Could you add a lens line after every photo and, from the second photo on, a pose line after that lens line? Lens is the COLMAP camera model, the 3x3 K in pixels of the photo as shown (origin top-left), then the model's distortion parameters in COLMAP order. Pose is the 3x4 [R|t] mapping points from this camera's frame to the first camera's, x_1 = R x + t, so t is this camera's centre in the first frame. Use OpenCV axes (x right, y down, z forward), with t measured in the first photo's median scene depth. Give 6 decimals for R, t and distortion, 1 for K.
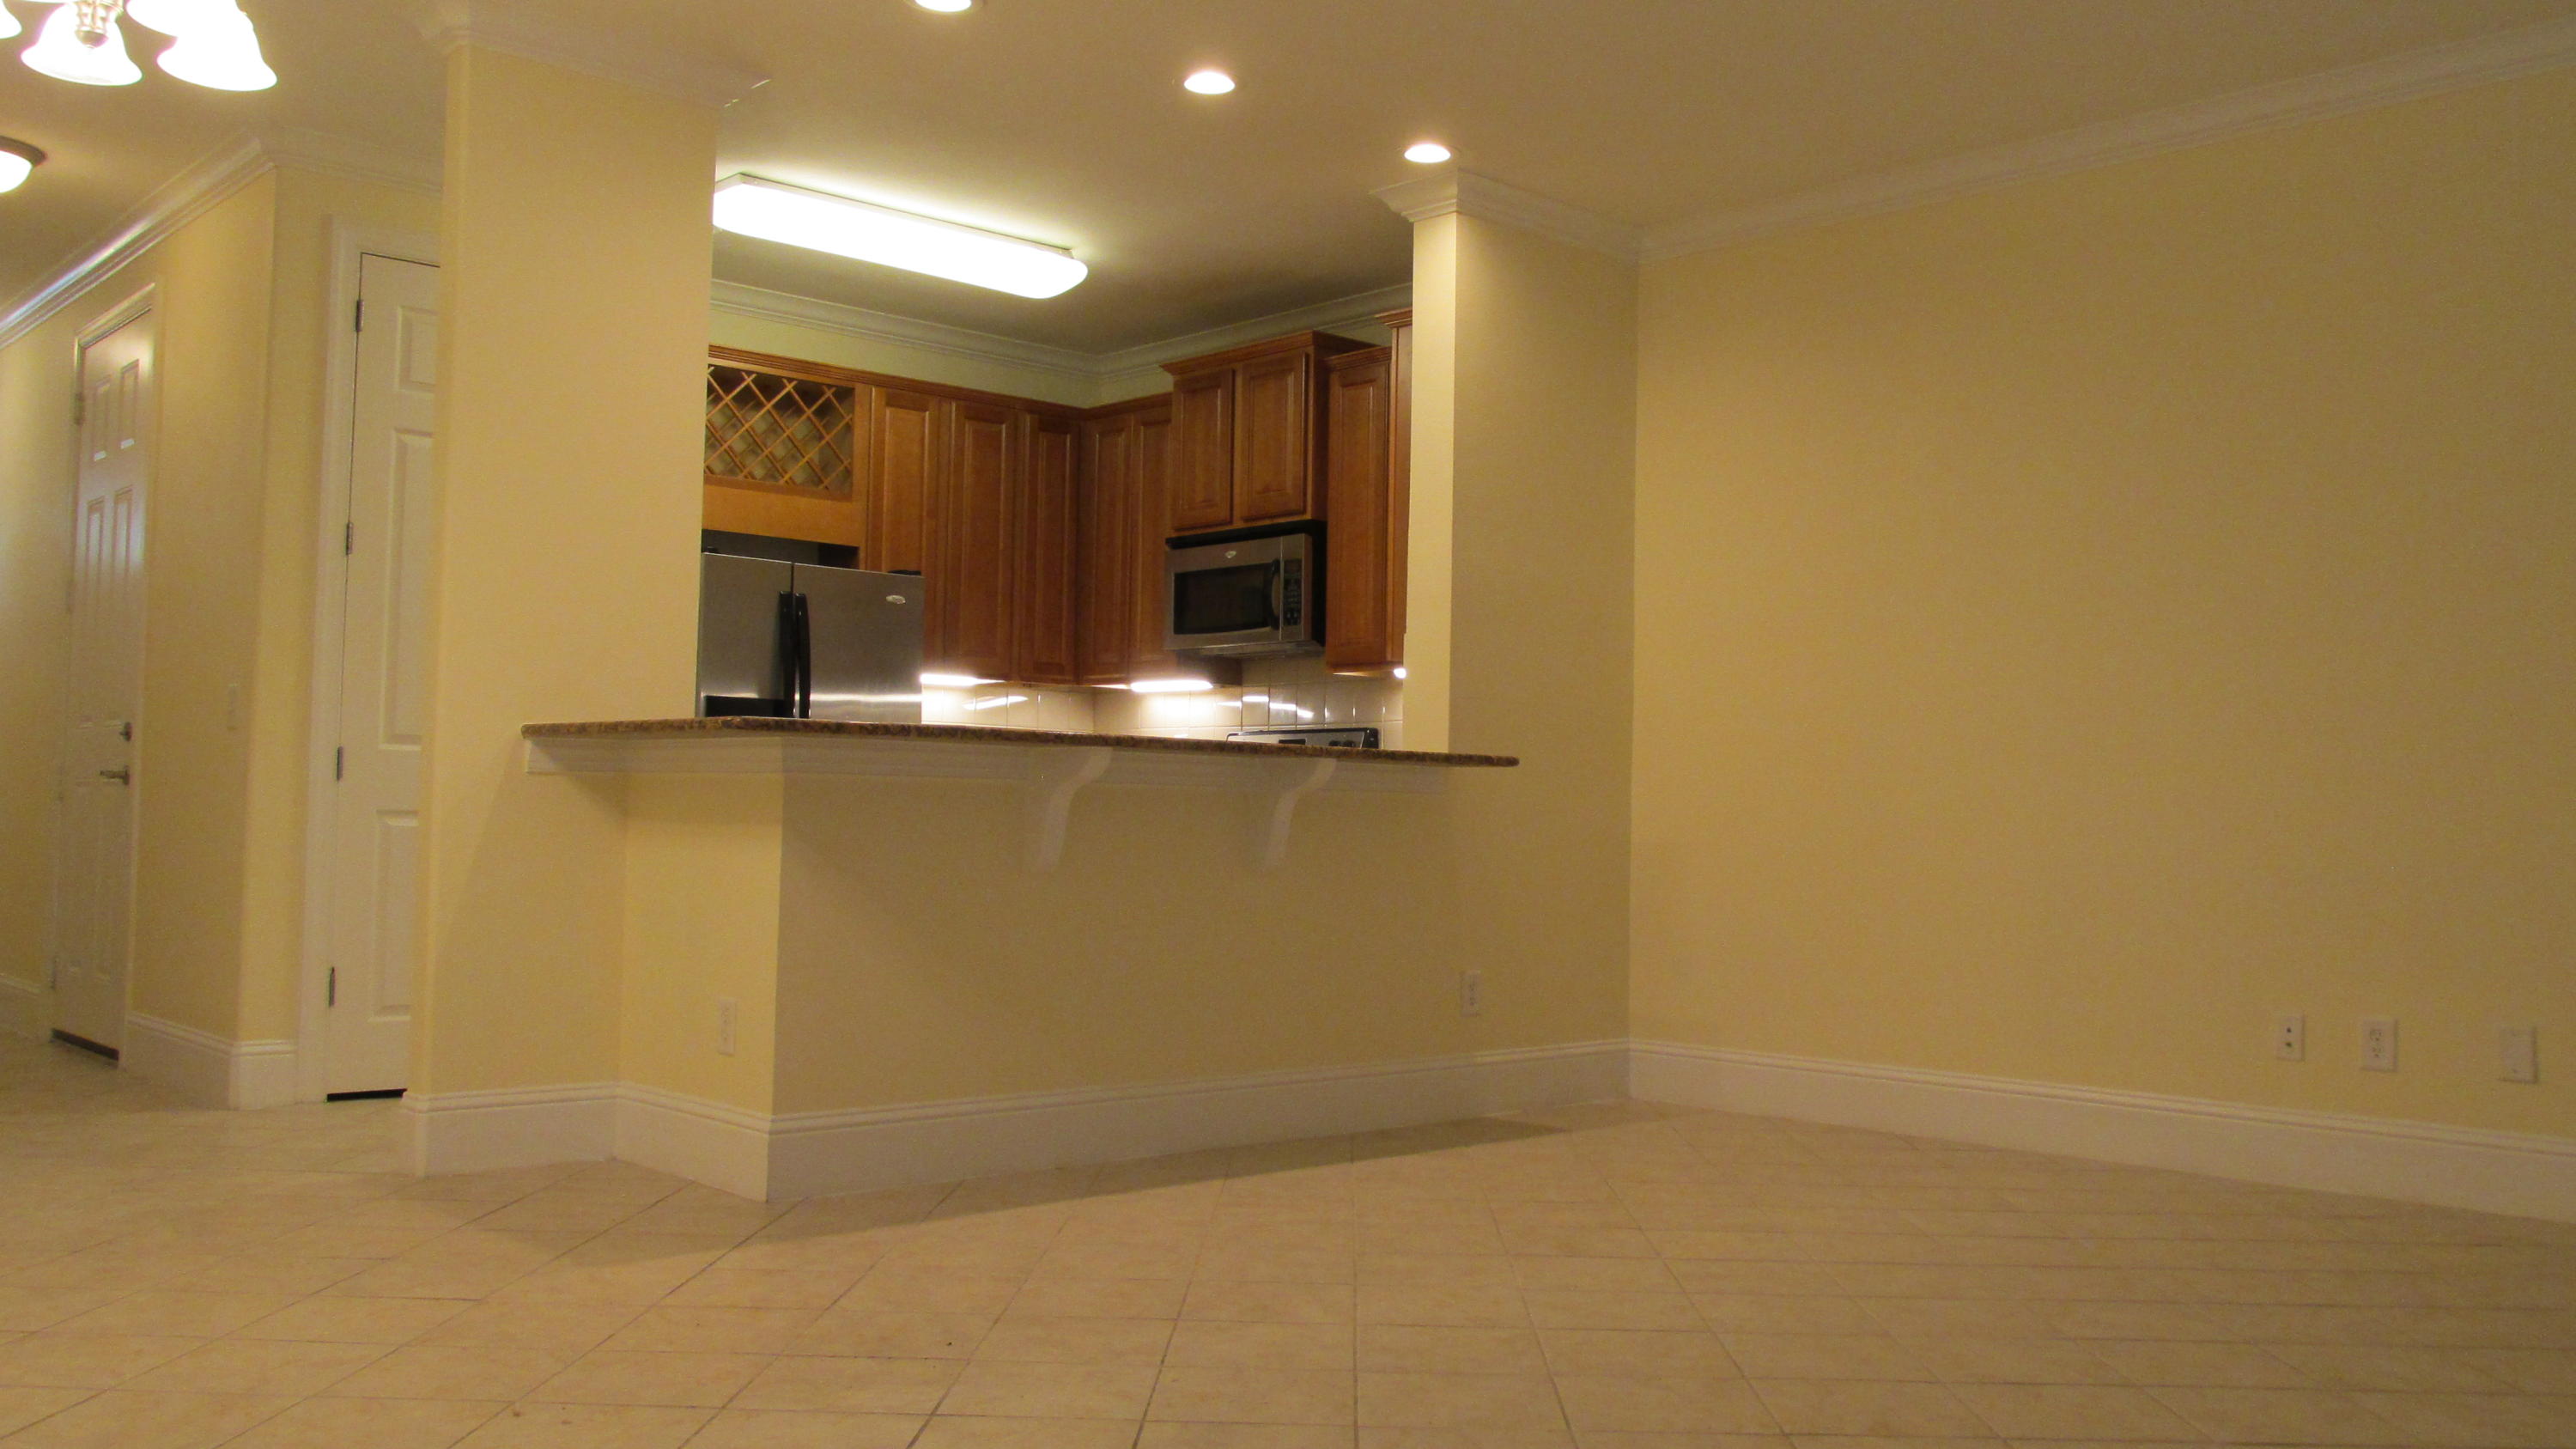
lens RADIAL K [[2142.7, 0, 1288.0], [0, 2142.7, 724.5], [0, 0, 1]] dist [-0.040033, 0.005964]
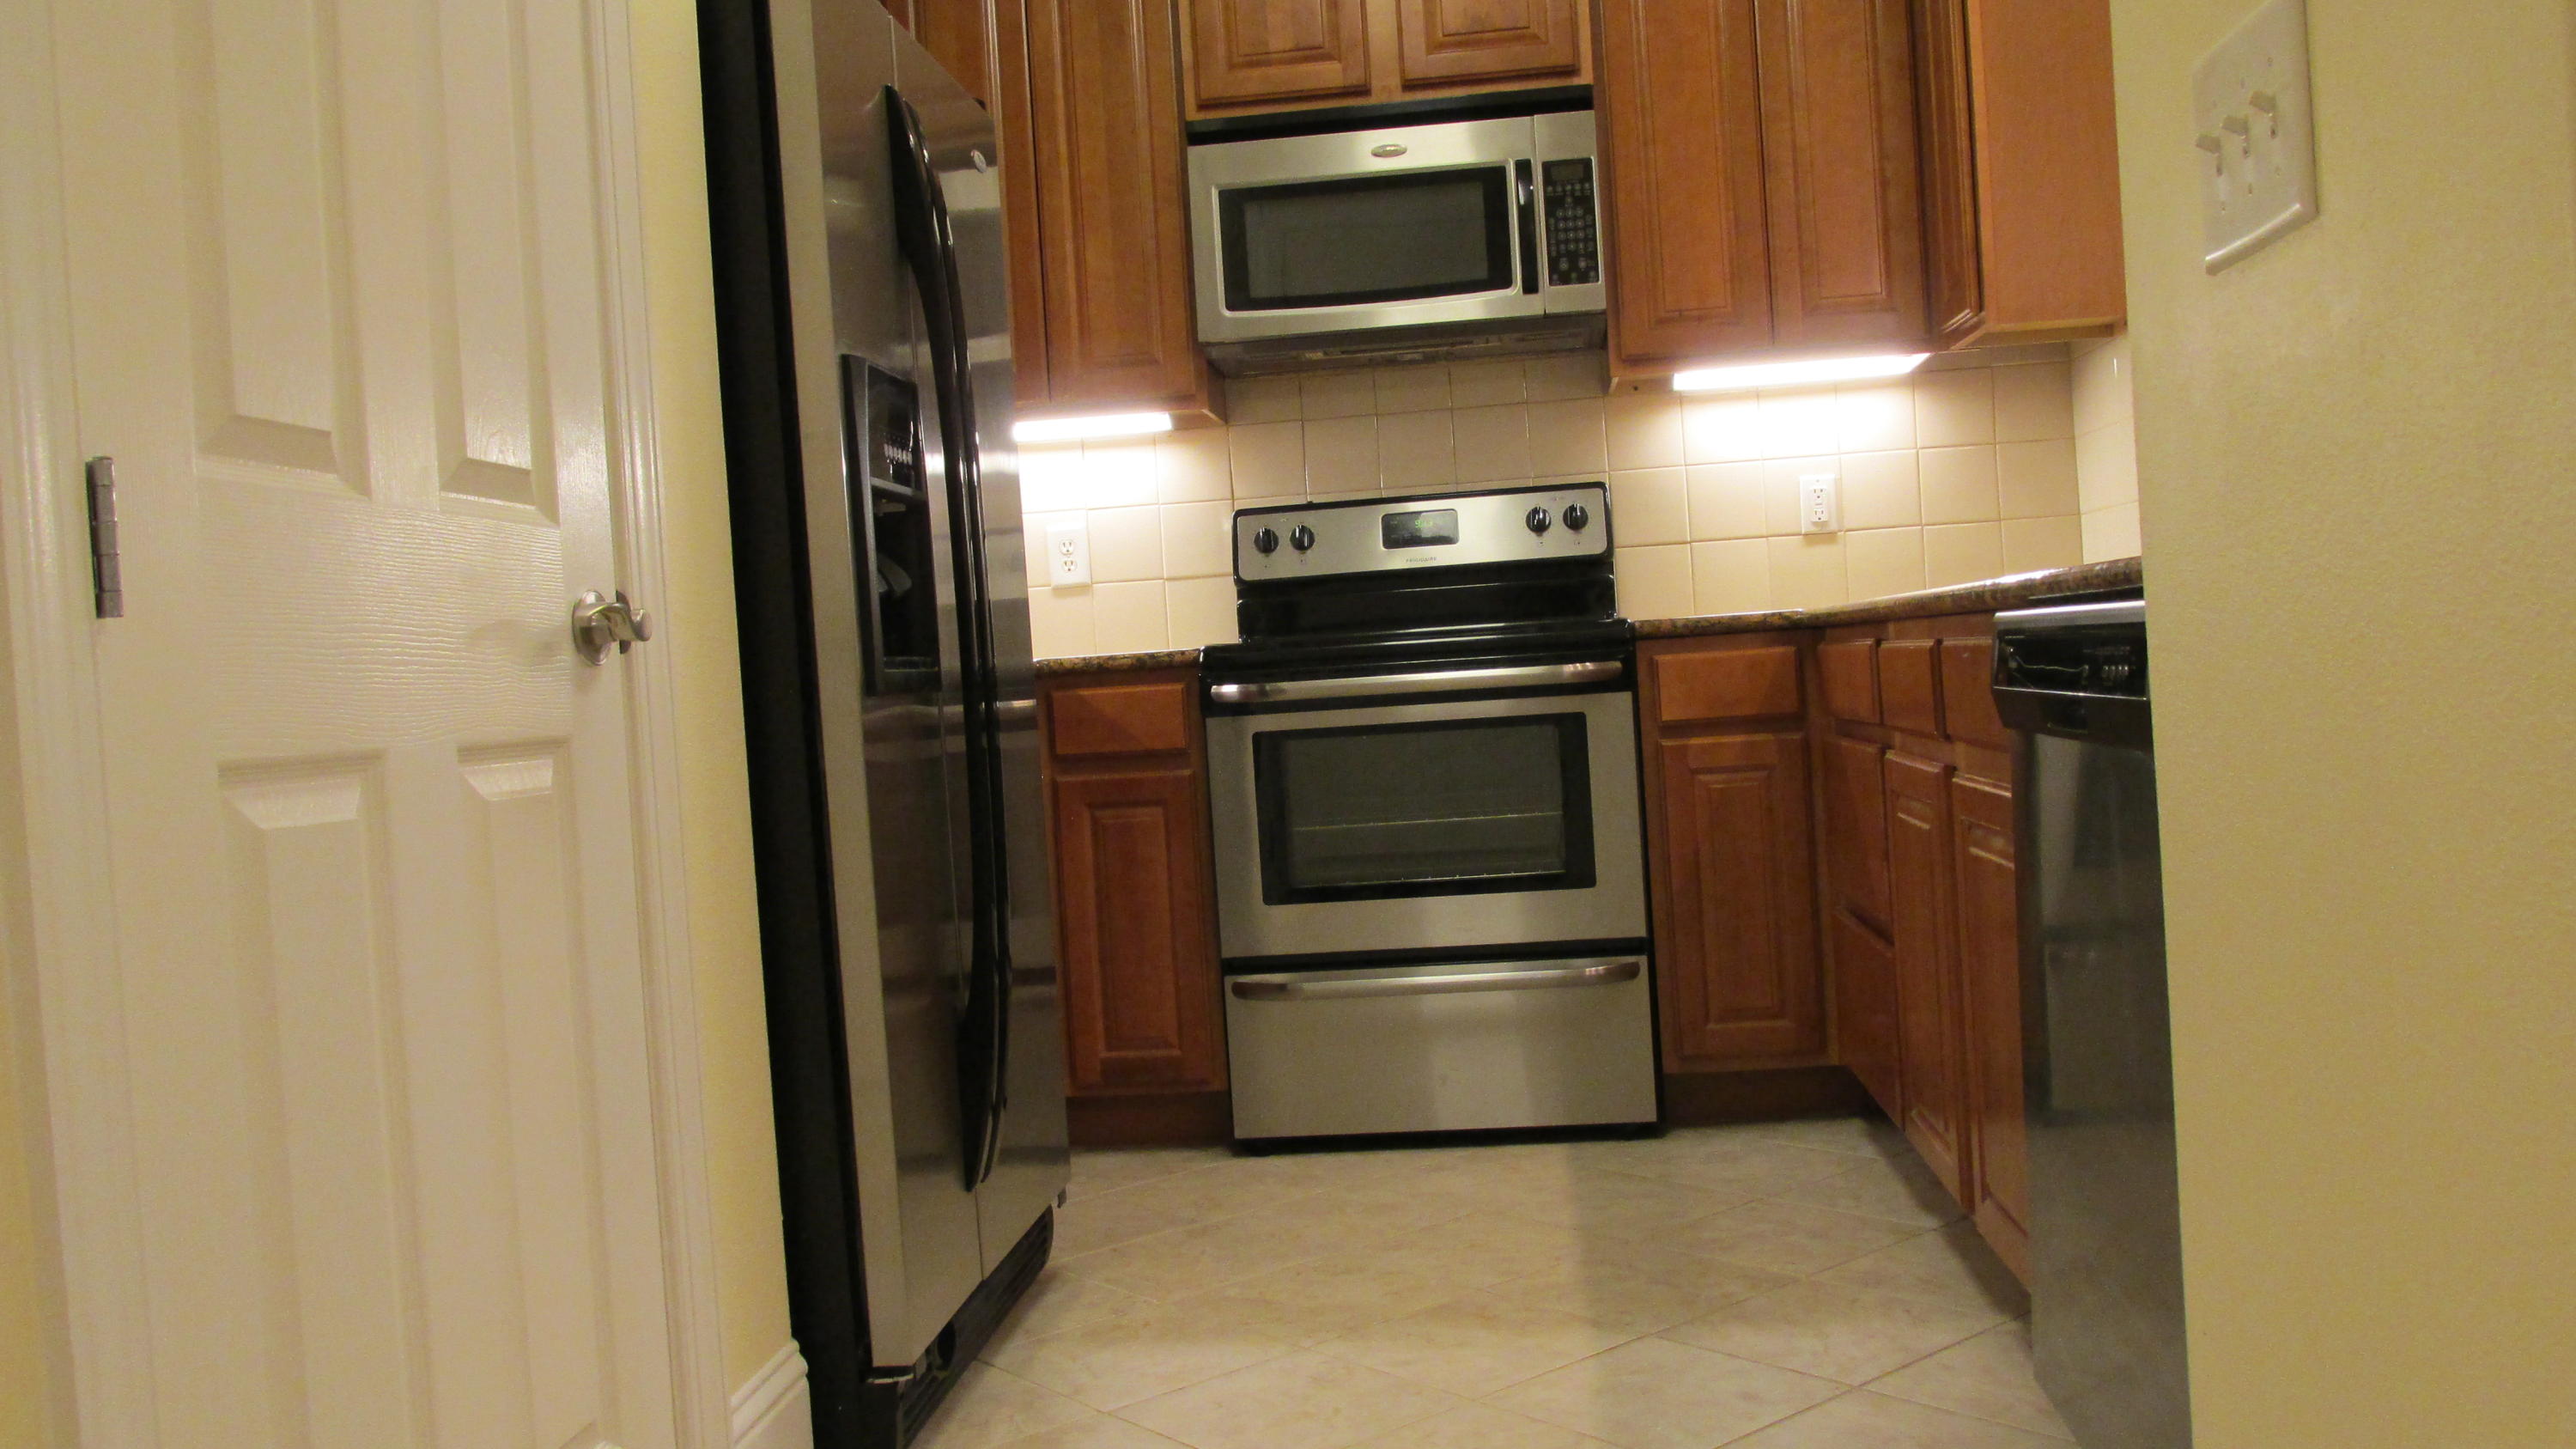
lens RADIAL K [[2142.7, 0, 1288.0], [0, 2142.7, 724.5], [0, 0, 1]] dist [-0.040033, 0.005964]
pose [[0.749572, -0.082594, 0.656750, -0.395493], [0.049433, 0.996399, 0.068890, 0.022102], [-0.660075, -0.019173, 0.750955, 0.626912]]
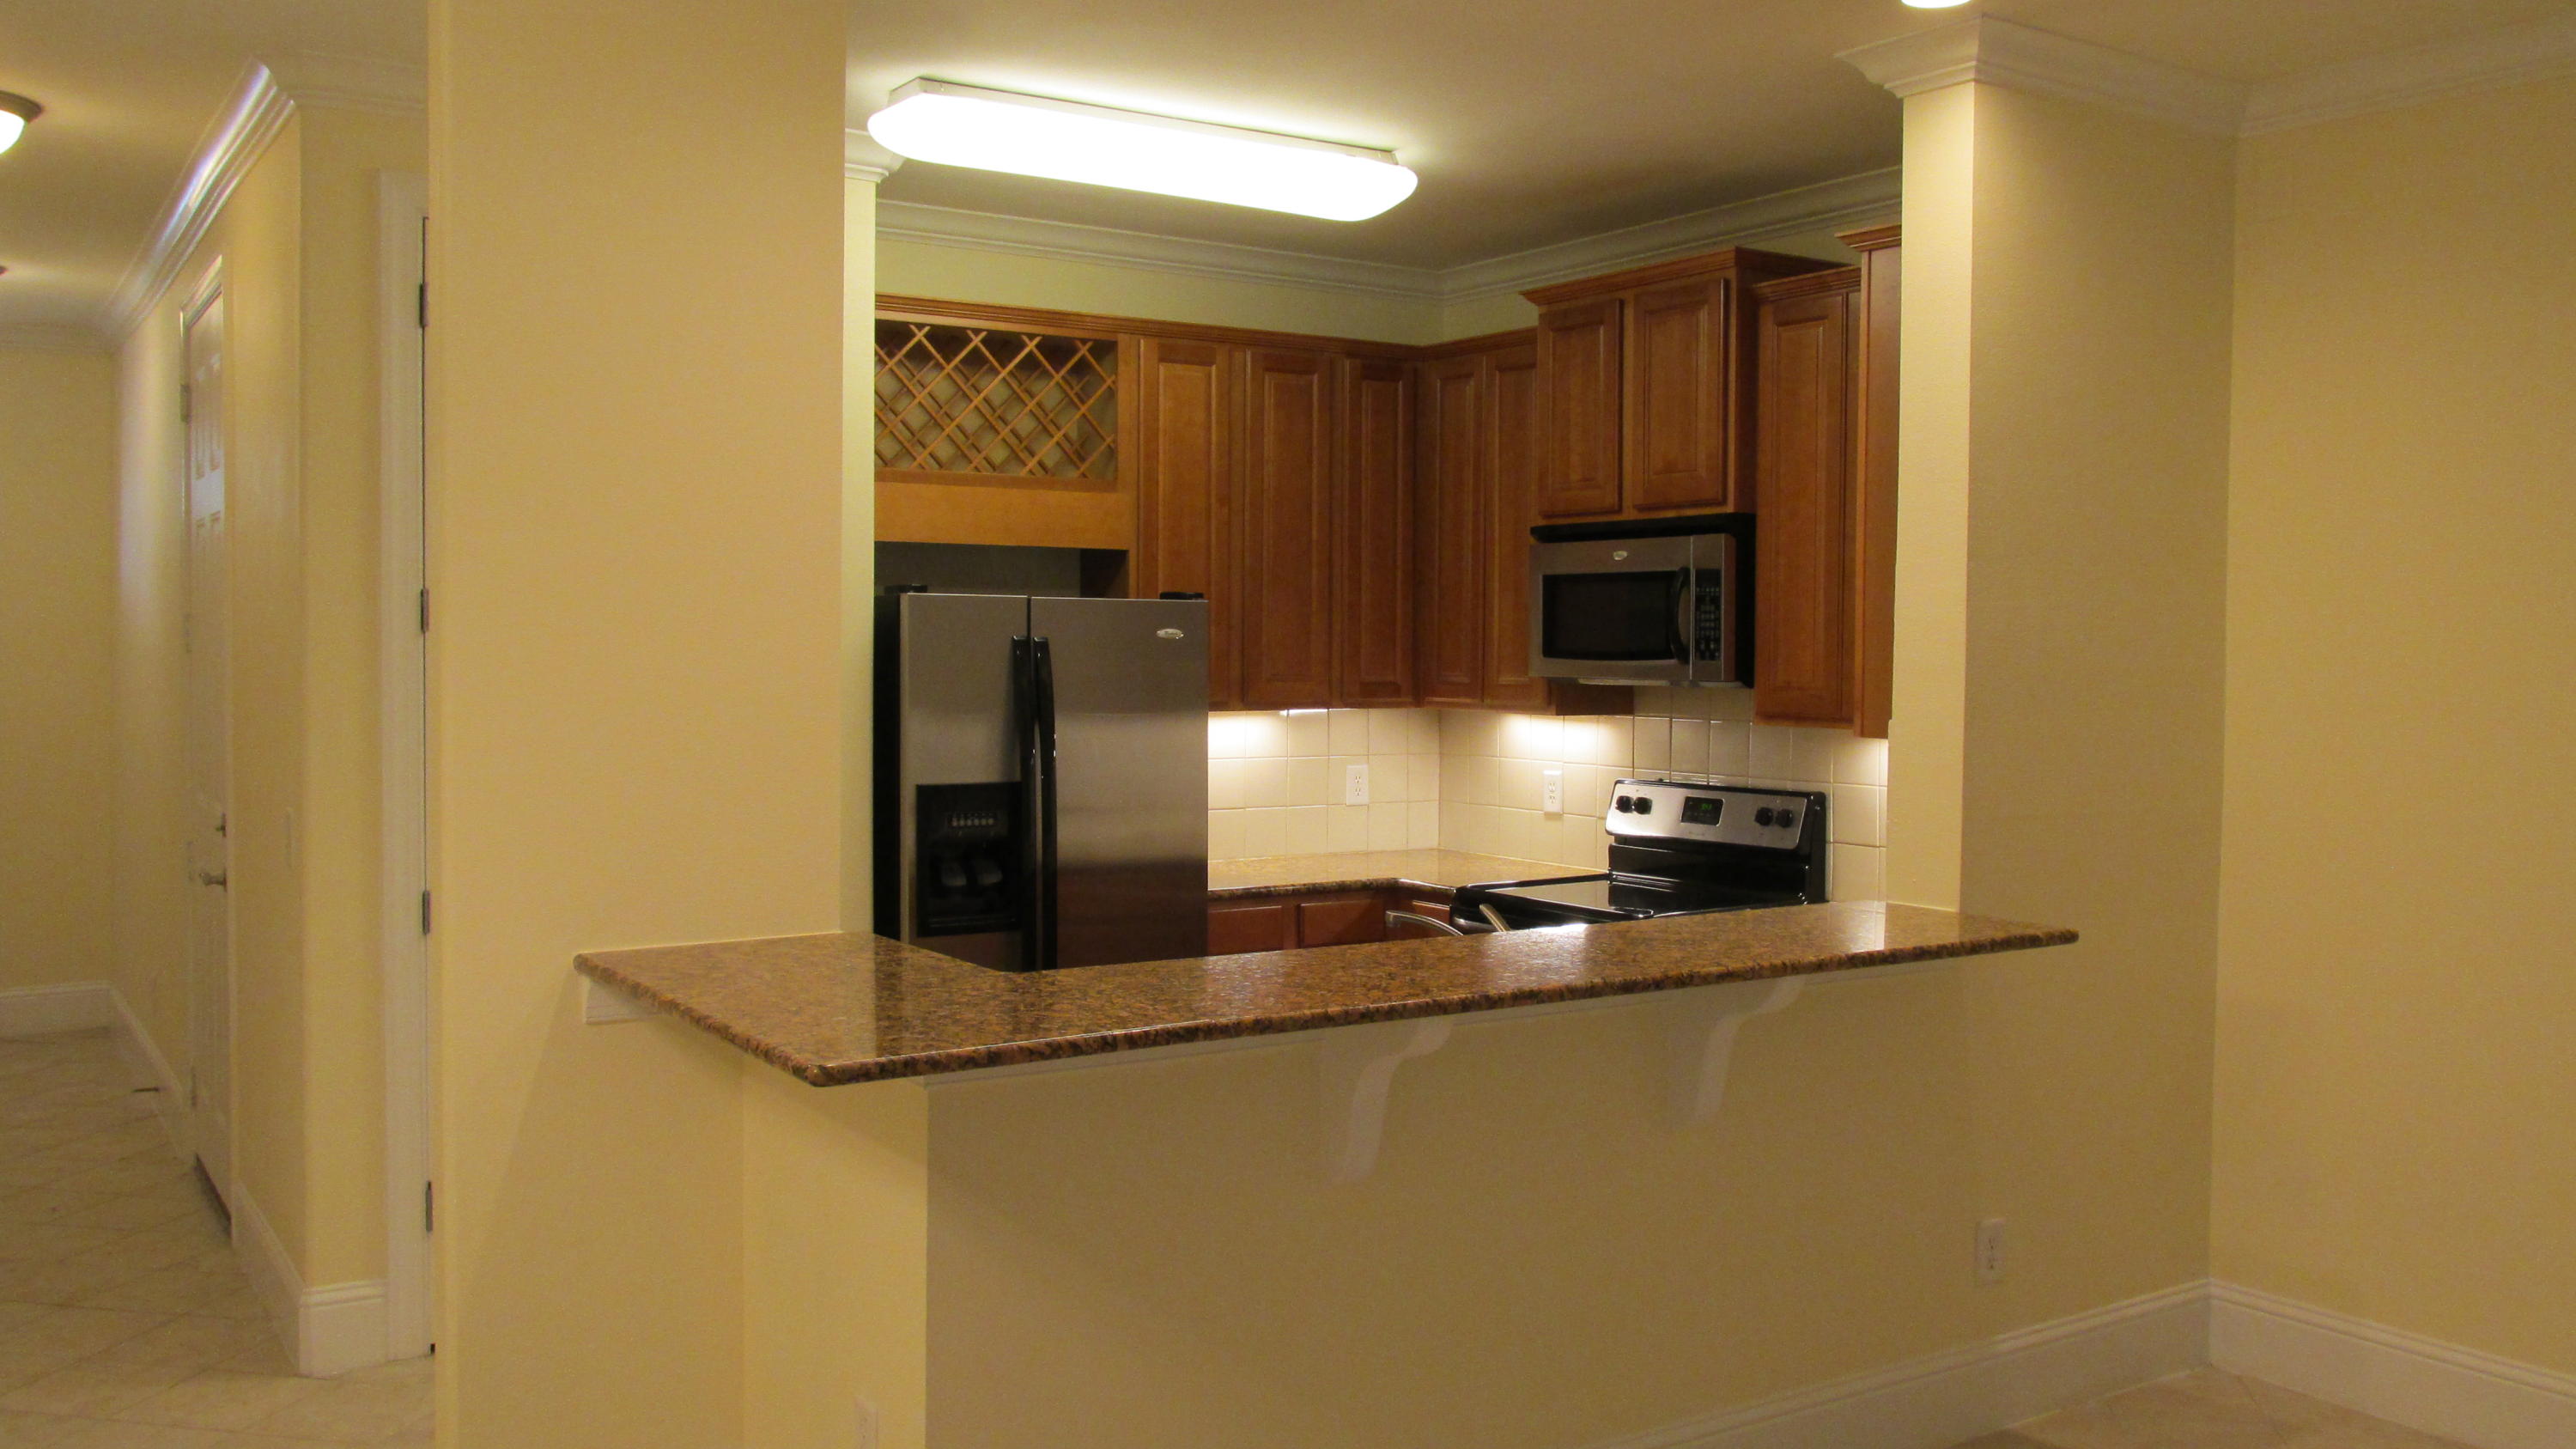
lens RADIAL K [[2142.7, 0, 1288.0], [0, 2142.7, 724.5], [0, 0, 1]] dist [-0.040033, 0.005964]
pose [[0.985988, -0.005168, -0.166734, -0.016943], [0.018108, 0.996929, 0.076184, -0.079550], [0.165828, -0.078135, 0.983054, 0.255125]]
